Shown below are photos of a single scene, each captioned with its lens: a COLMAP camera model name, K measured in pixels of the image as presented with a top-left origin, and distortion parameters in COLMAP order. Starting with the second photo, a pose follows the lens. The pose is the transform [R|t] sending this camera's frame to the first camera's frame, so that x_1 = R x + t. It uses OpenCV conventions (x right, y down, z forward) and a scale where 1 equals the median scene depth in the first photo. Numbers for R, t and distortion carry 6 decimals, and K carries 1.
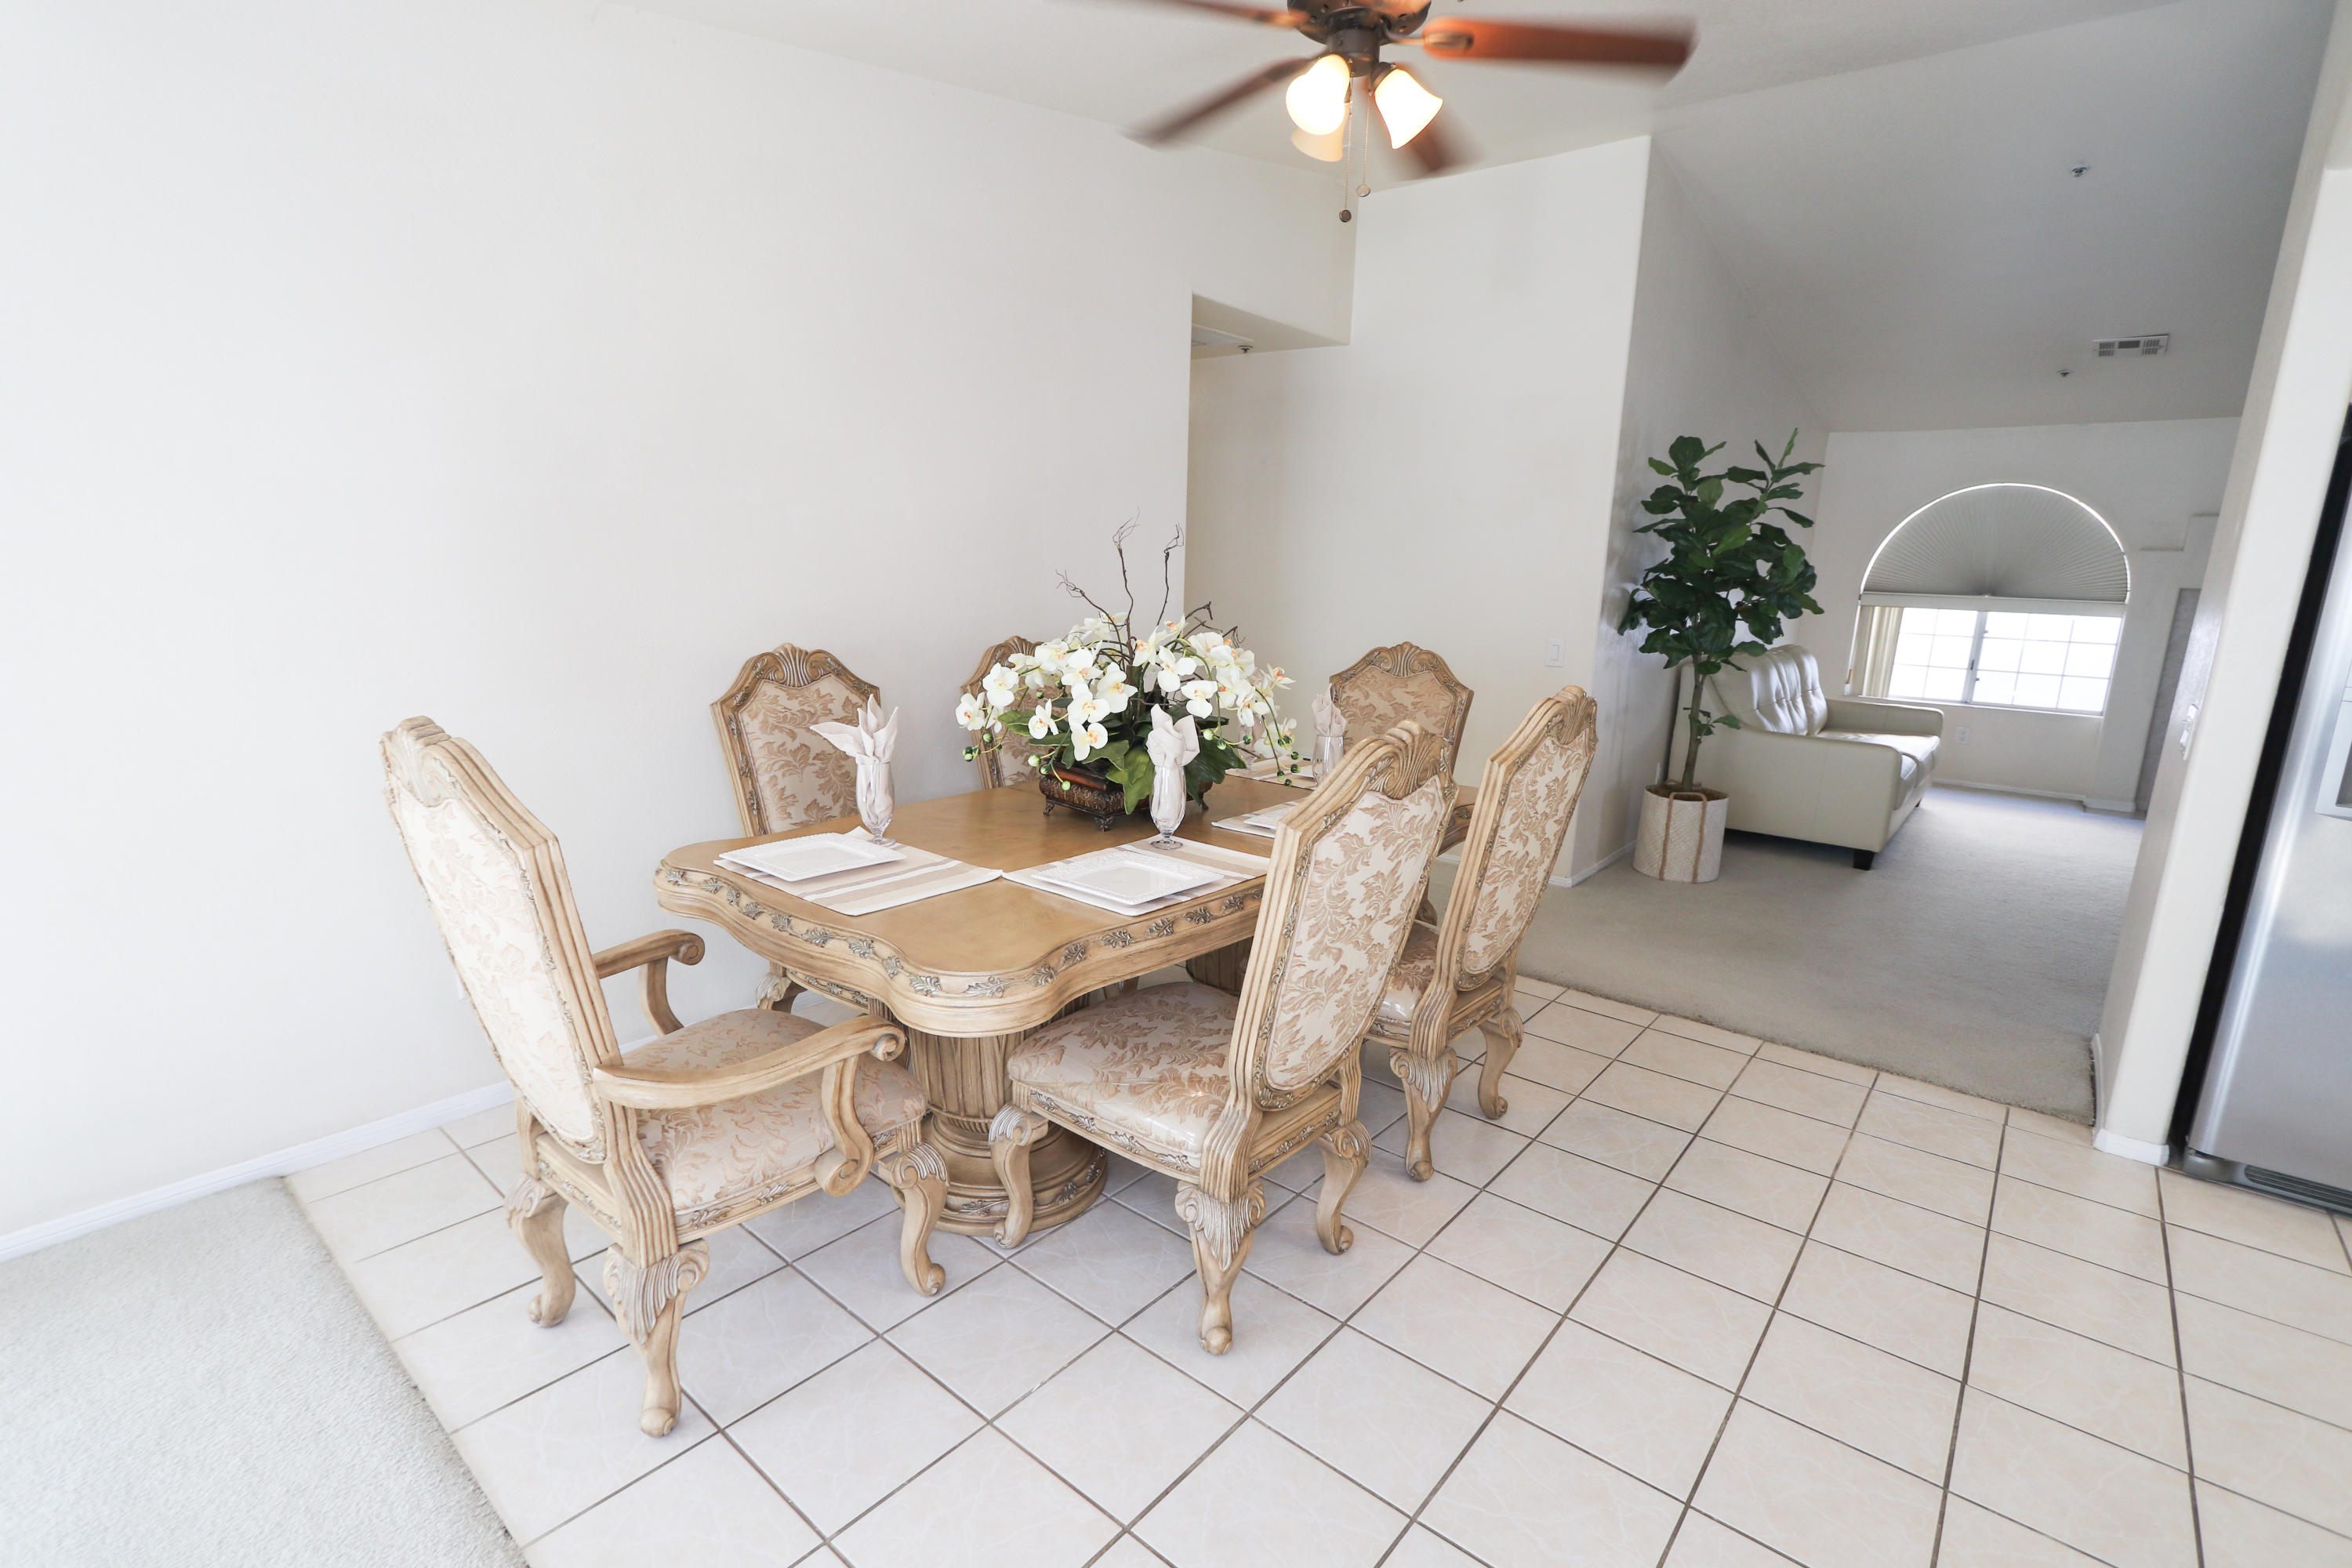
lens RADIAL K [[1077.4, 0, 1179.7], [0, 1077.4, 798.6], [0, 0, 1]] dist [-0.018447, 0.000806]
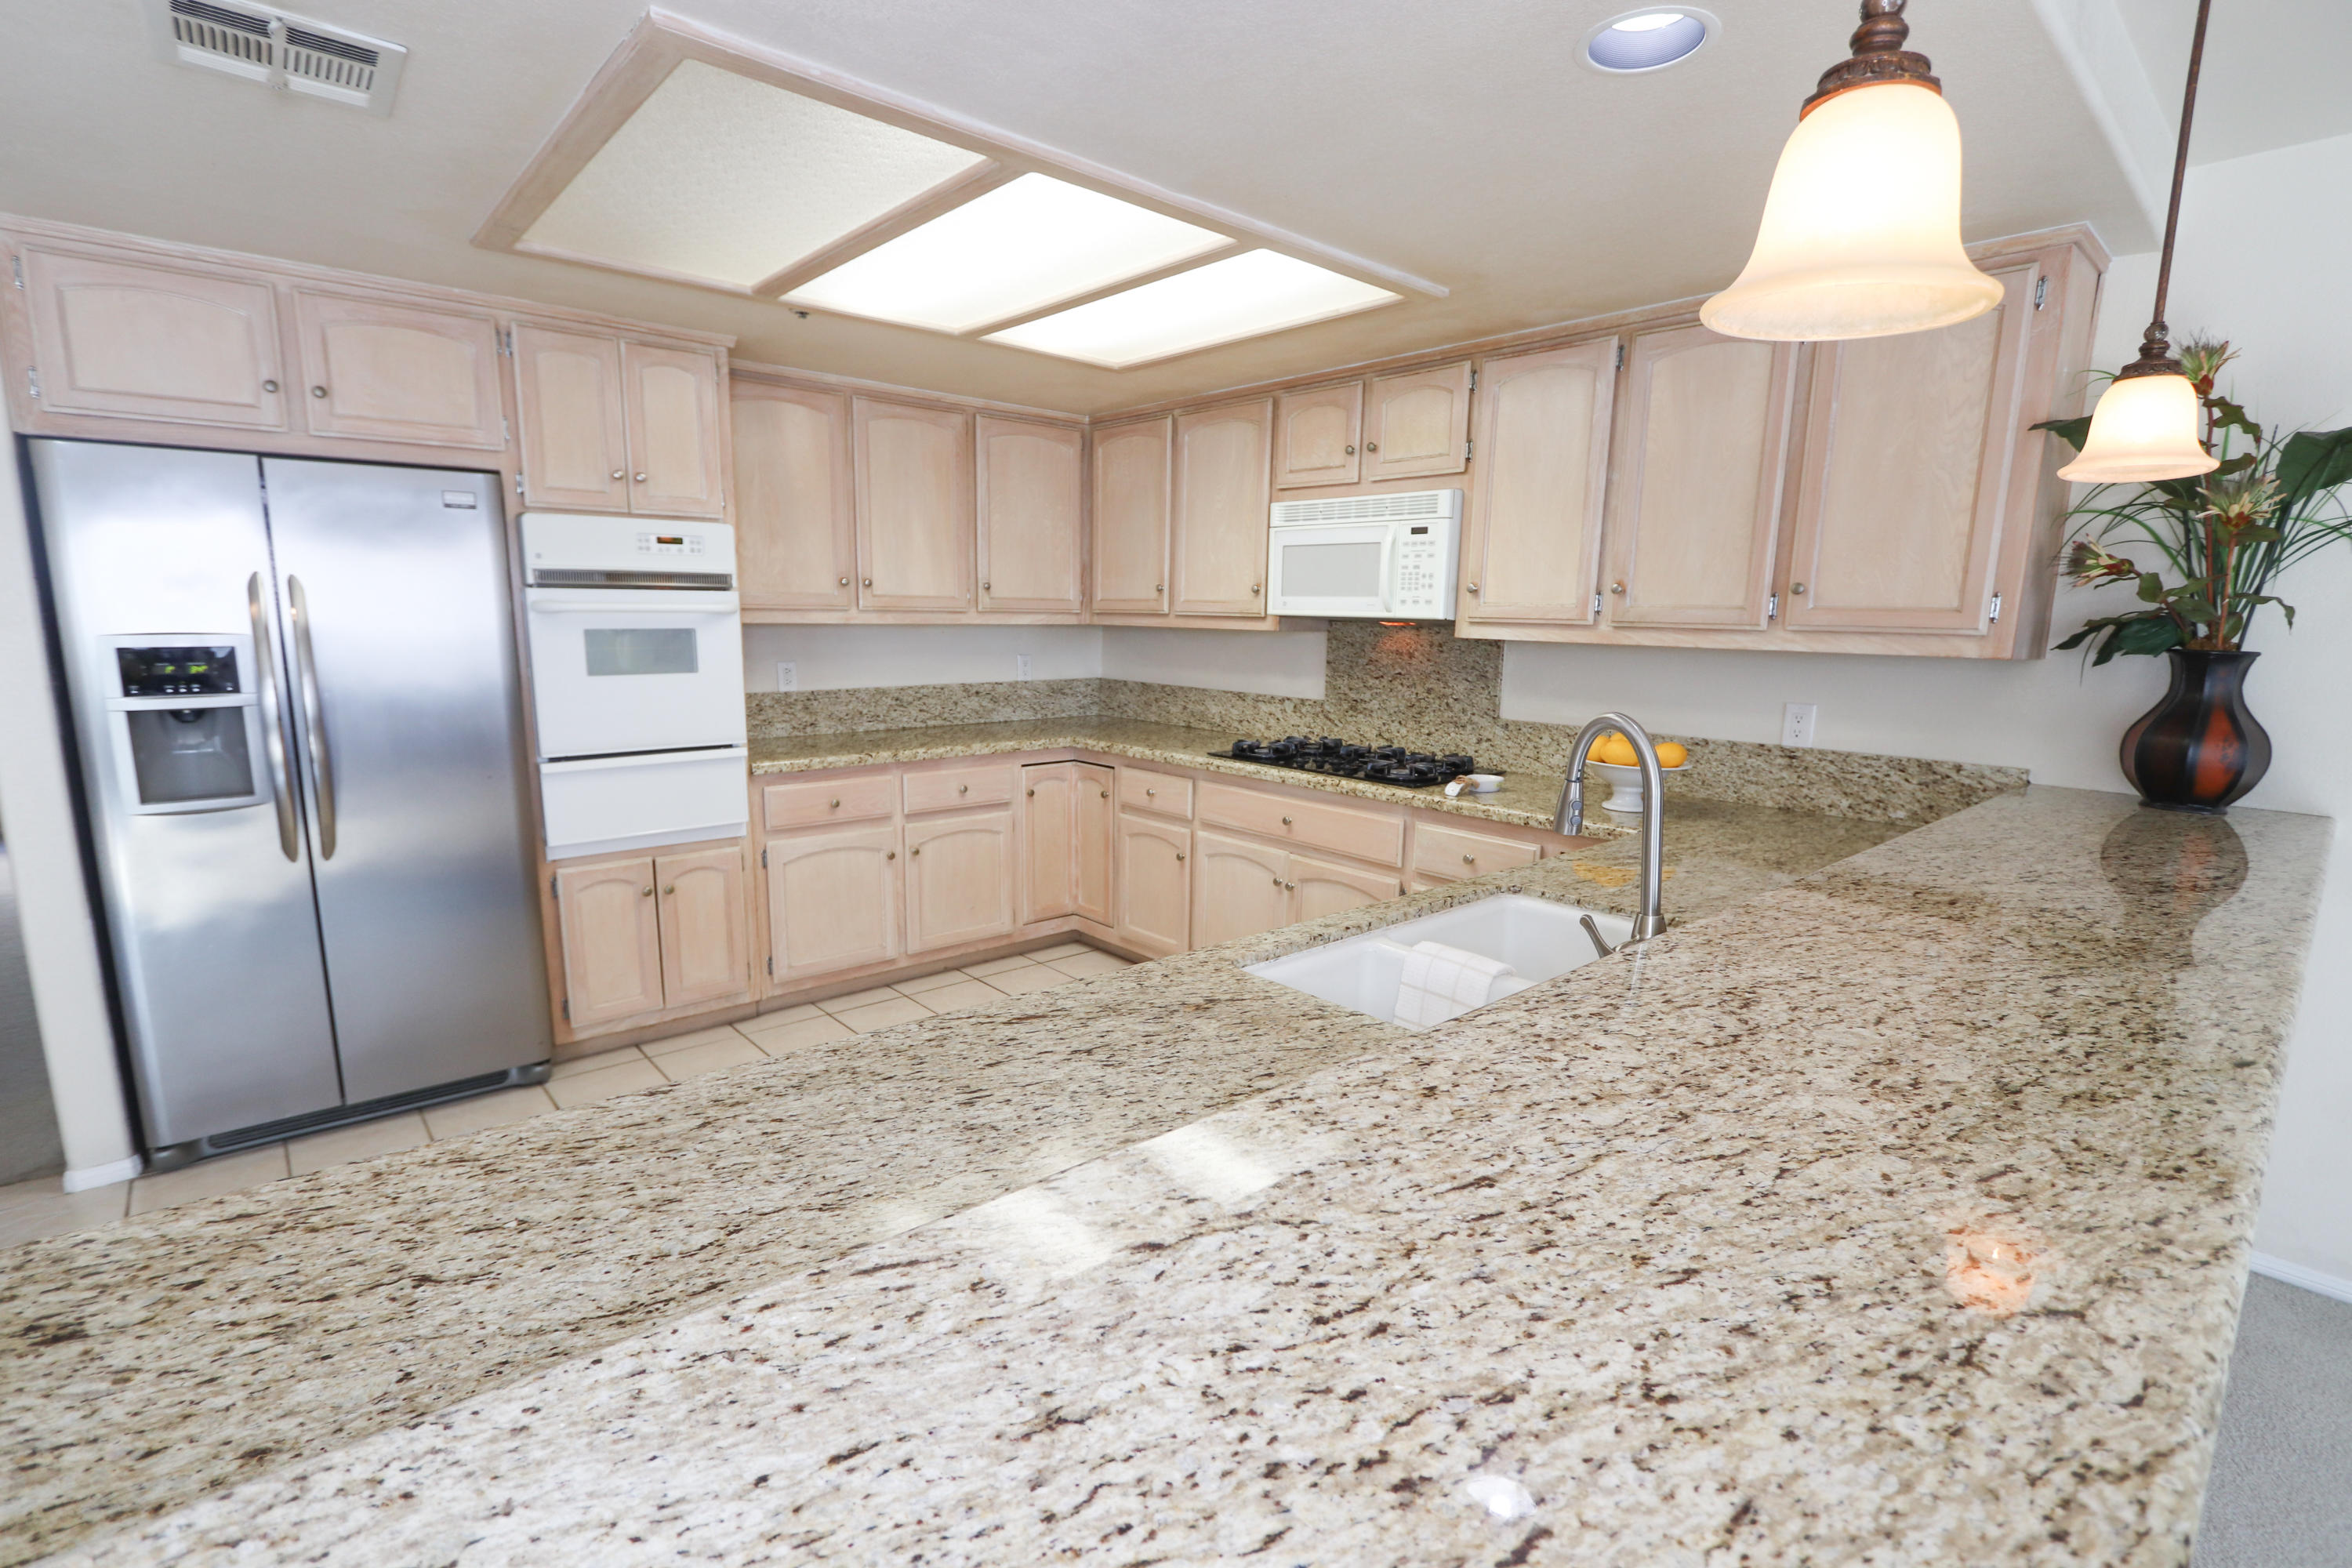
lens RADIAL K [[1077.4, 0, 1174.8], [0, 1077.4, 795.3], [0, 0, 1]] dist [-0.018447, 0.000806]
pose [[0.144831, -0.193528, 0.970346, 0.174301], [0.207591, 0.964802, 0.161438, 0.042175], [-0.967435, 0.178054, 0.179908, -0.199132]]
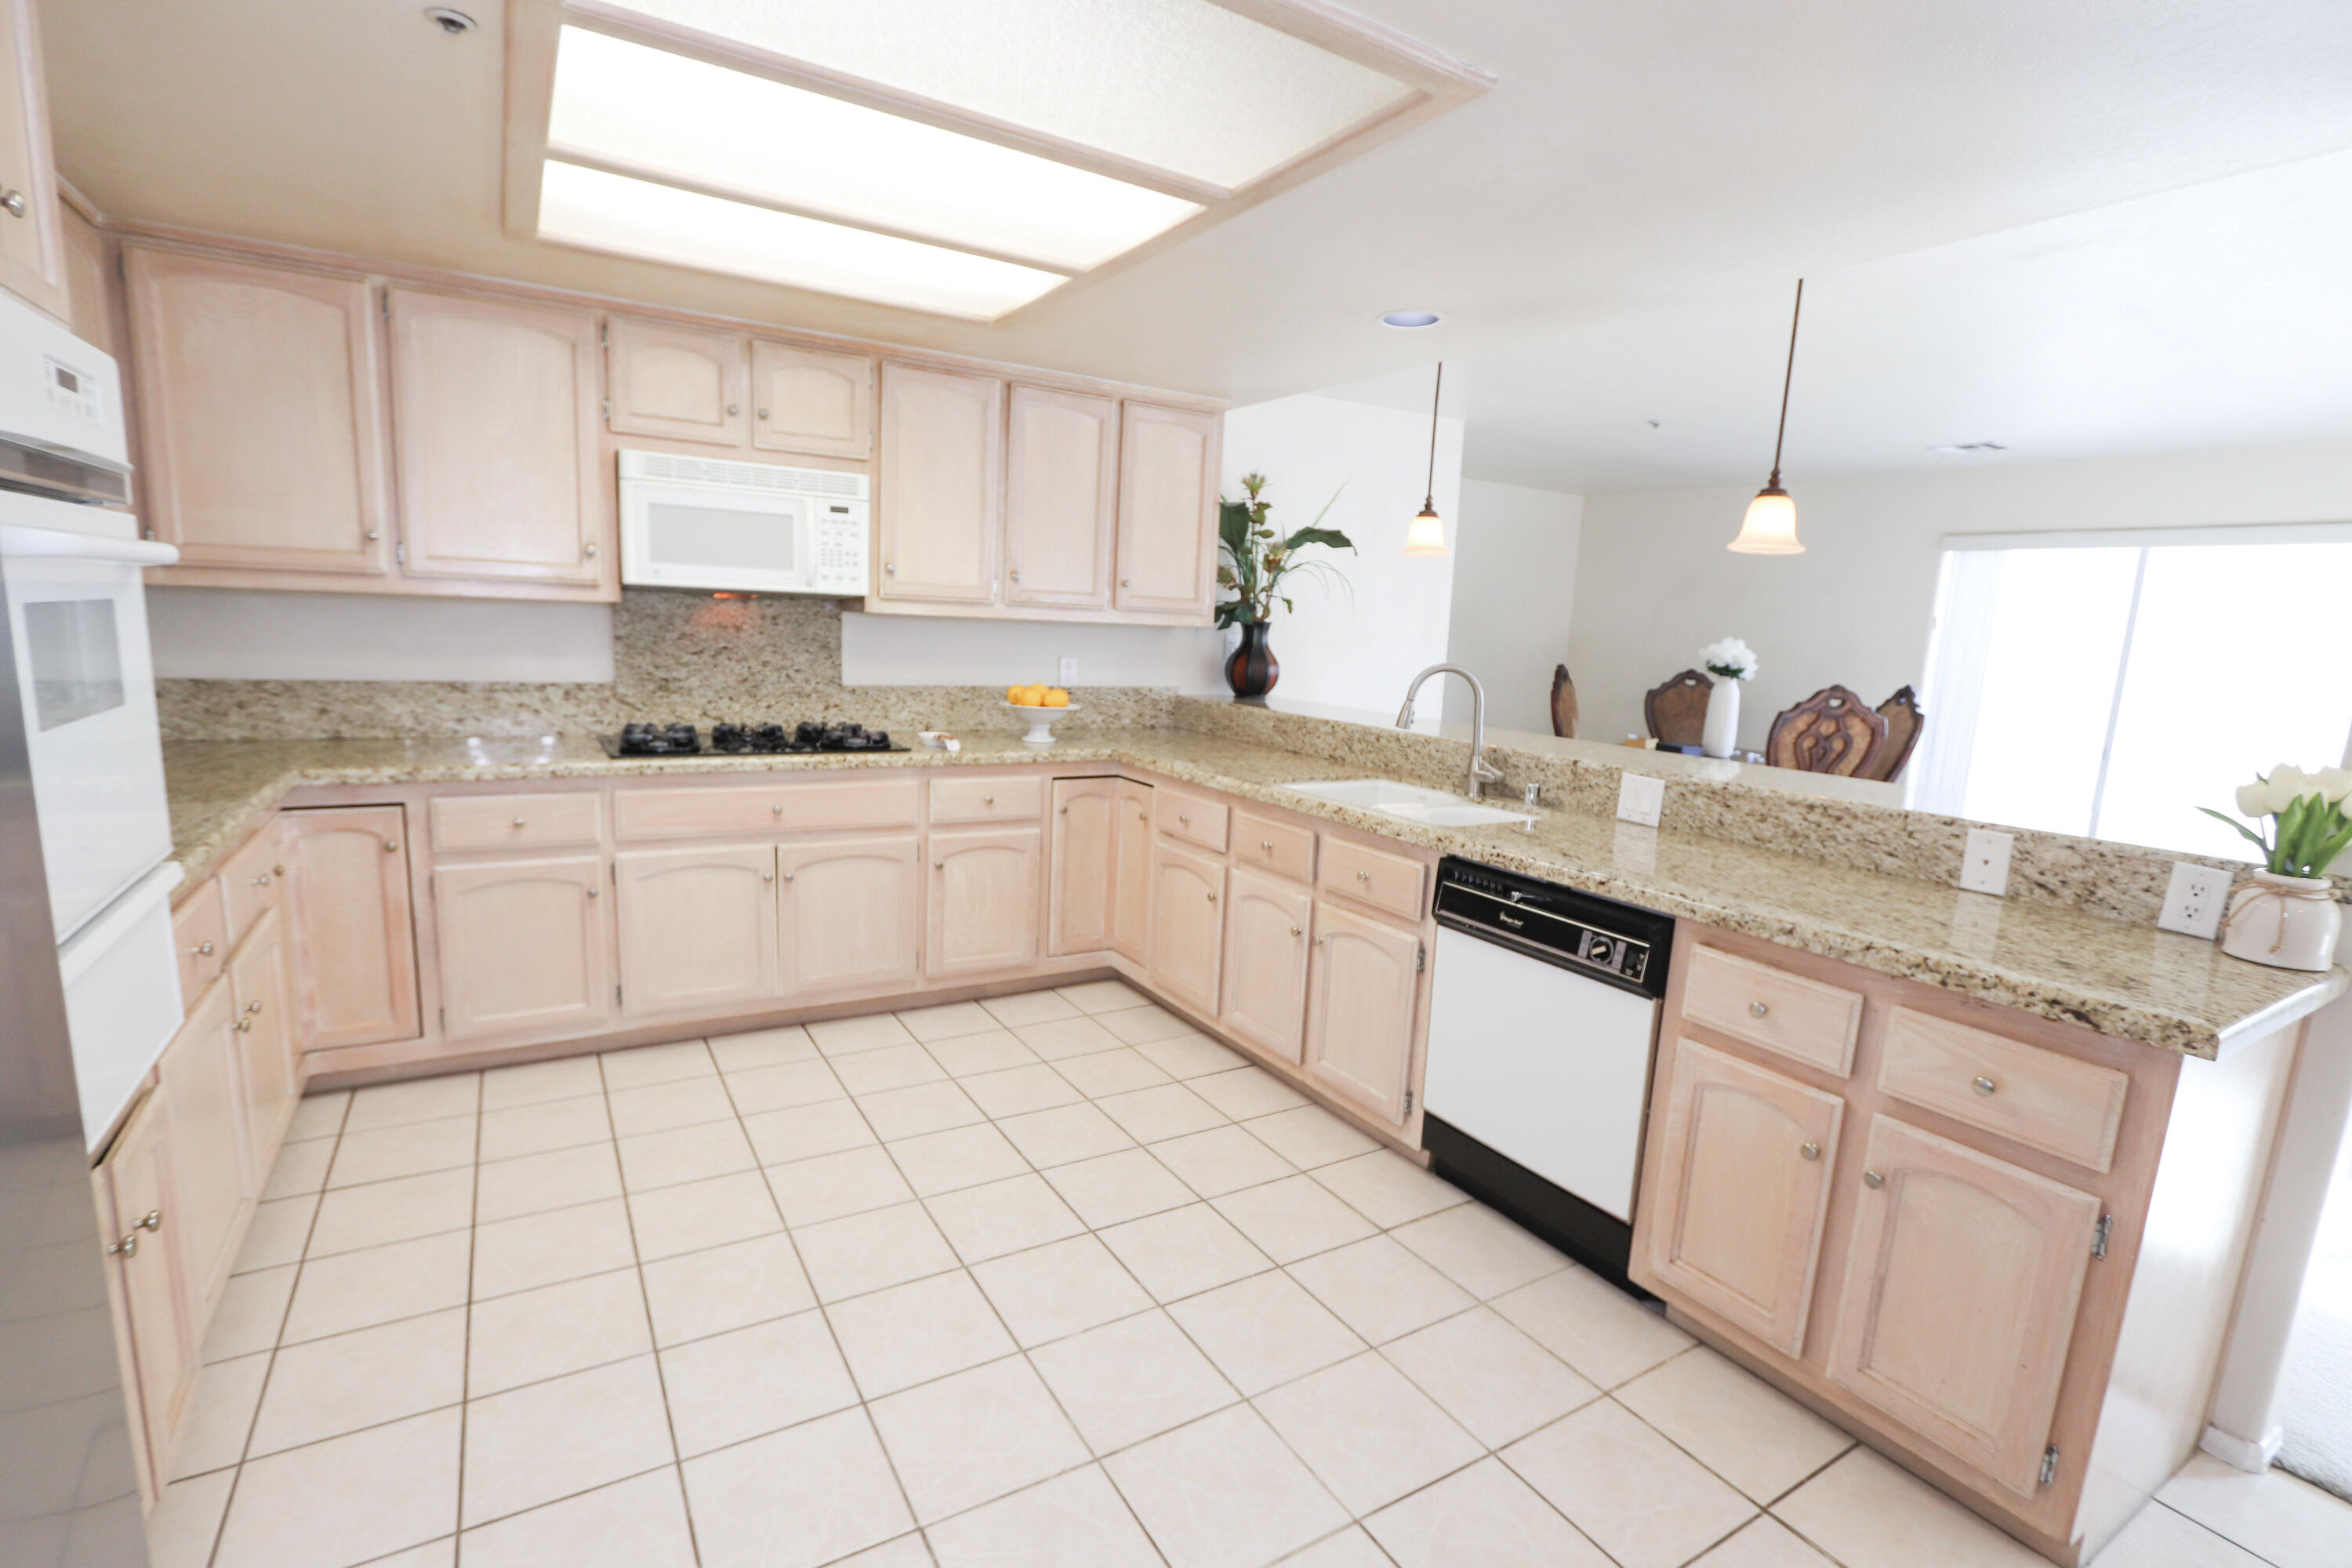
lens RADIAL K [[1077.4, 0, 1157.4], [0, 1077.4, 792.2], [0, 0, 1]] dist [-0.018447, 0.000806]
pose [[-0.941663, -0.121664, 0.313798, 0.698016], [0.003716, 0.928558, 0.371169, -0.168365], [-0.336537, 0.350682, -0.873936, 0.878791]]
